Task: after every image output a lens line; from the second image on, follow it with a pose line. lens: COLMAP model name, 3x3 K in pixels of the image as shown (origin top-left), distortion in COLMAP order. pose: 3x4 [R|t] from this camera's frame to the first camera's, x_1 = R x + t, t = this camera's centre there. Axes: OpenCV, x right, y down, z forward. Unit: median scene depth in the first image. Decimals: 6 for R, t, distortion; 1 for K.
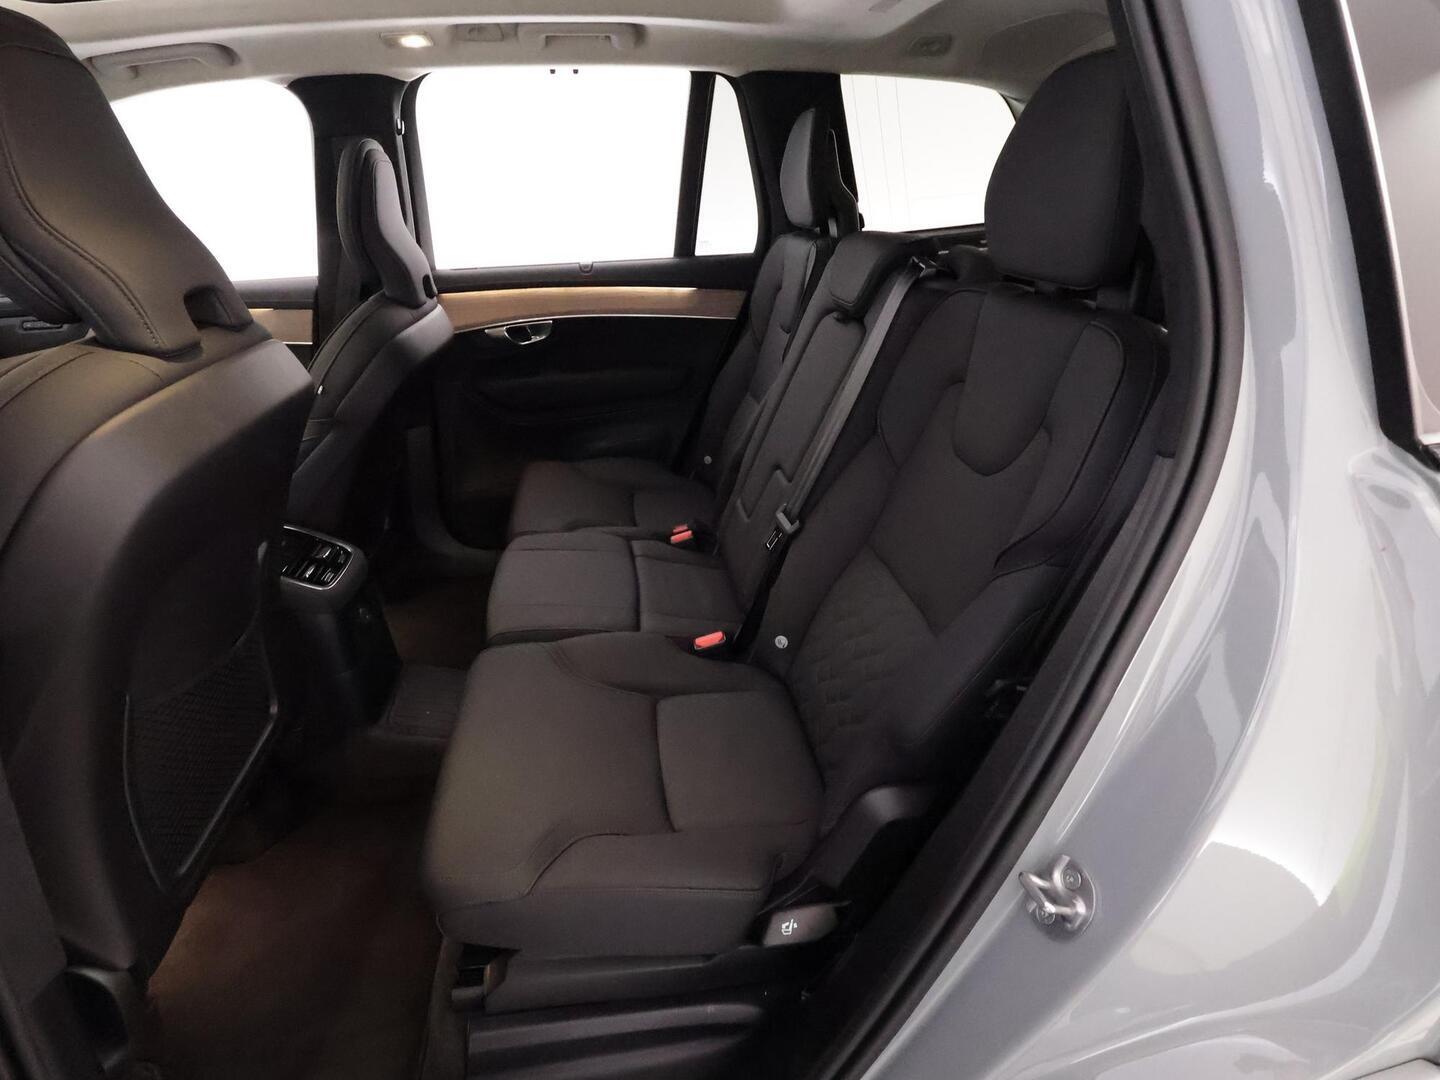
lens RADIAL K [[754.5, 0, 720.0], [0, 754.5, 540.0], [0, 0, 1]] dist [-0.000637, -0.001366]
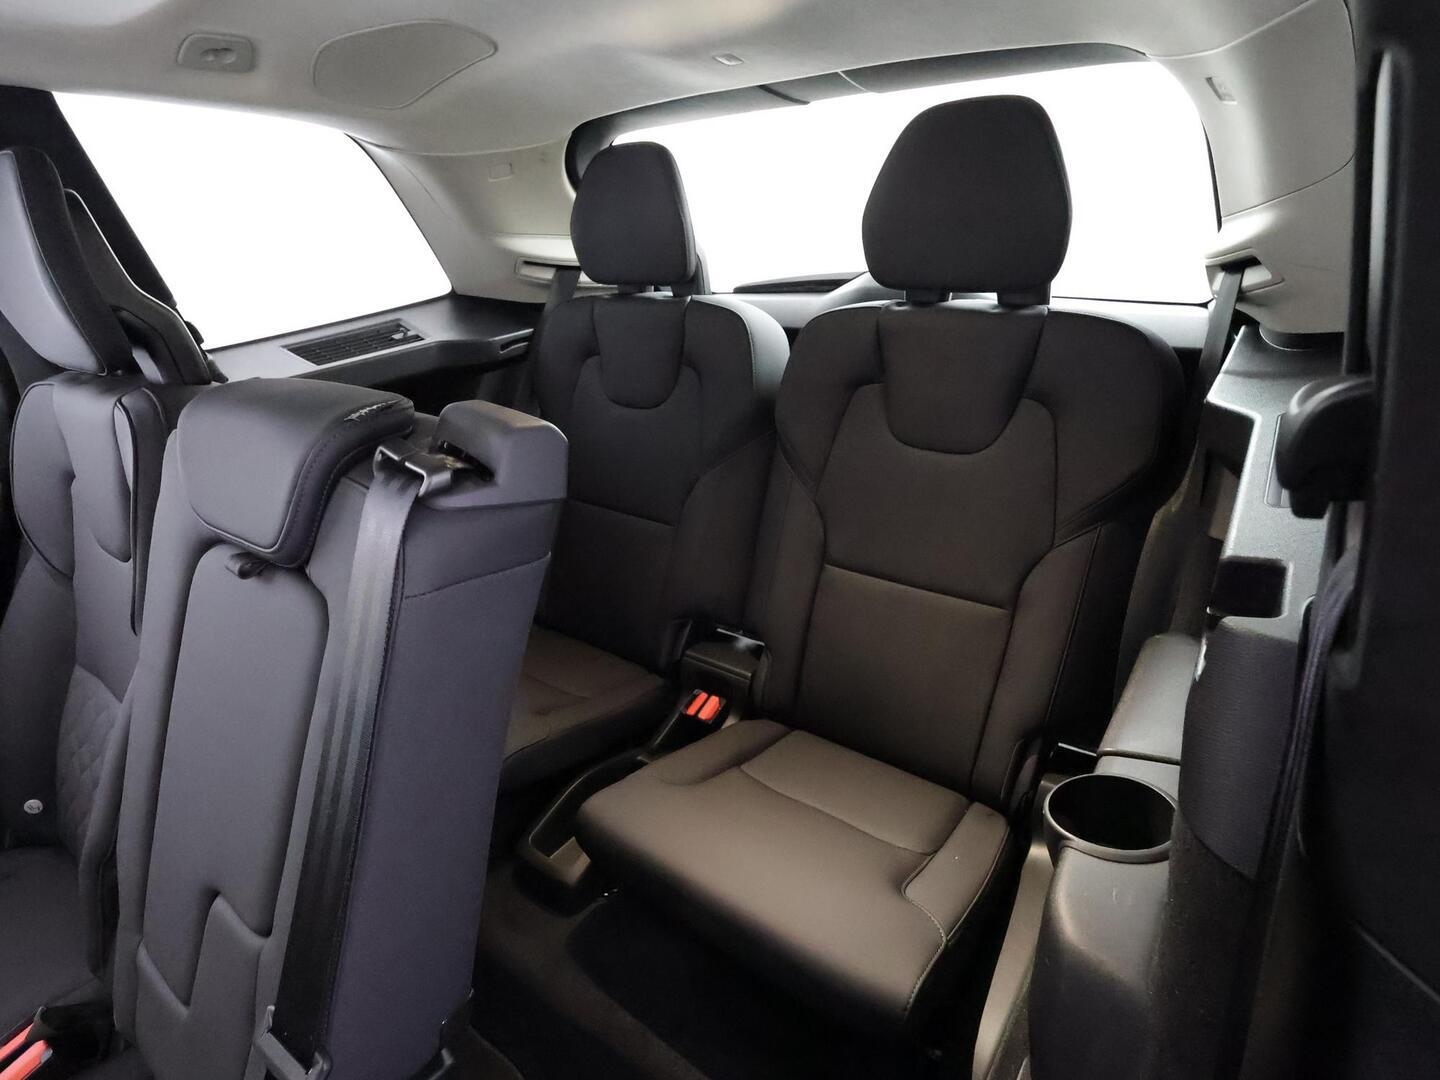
lens RADIAL K [[754.5, 0, 720.0], [0, 754.5, 540.0], [0, 0, 1]] dist [-0.000637, -0.001366]
pose [[0.707633, -0.307680, 0.636073, 0.058631], [0.342835, 0.936657, 0.071673, -0.197452], [-0.617835, 0.167350, 0.768293, 0.355072]]
